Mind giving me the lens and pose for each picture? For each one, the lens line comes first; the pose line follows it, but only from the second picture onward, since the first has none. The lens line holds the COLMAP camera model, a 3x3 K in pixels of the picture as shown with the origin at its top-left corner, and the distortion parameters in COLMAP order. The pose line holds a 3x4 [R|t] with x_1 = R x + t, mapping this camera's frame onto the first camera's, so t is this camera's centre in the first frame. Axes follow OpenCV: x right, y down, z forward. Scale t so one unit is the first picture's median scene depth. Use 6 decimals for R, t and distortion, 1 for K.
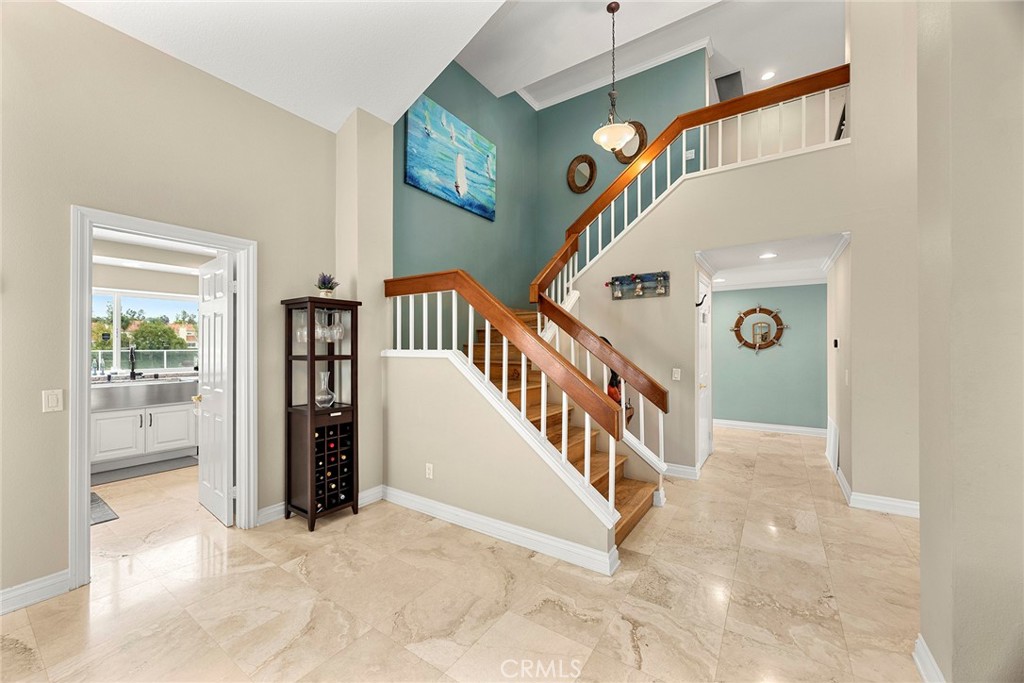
lens RADIAL K [[394.0, 0, 516.4], [0, 394.0, 342.2], [0, 0, 1]] dist [0.000838, 0.000099]
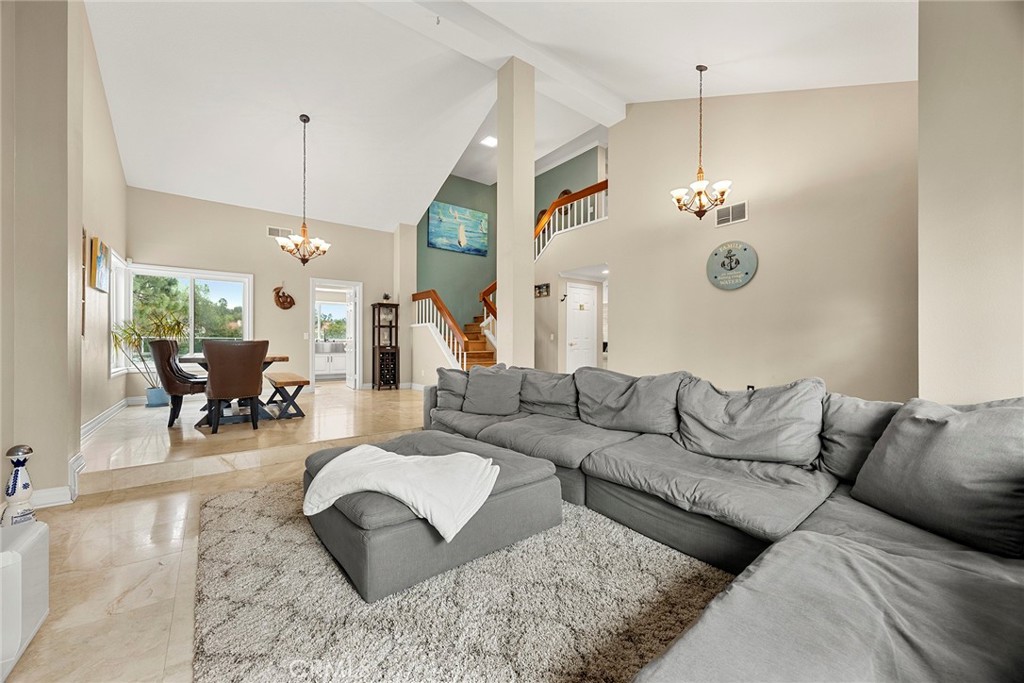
lens RADIAL K [[394.0, 0, 516.4], [0, 394.0, 342.2], [0, 0, 1]] dist [0.000838, 0.000099]
pose [[0.949405, 0.002587, -0.314044, 0.945188], [-0.001138, 0.999988, 0.004797, 0.108569], [0.314052, -0.004197, 0.949396, -0.972768]]
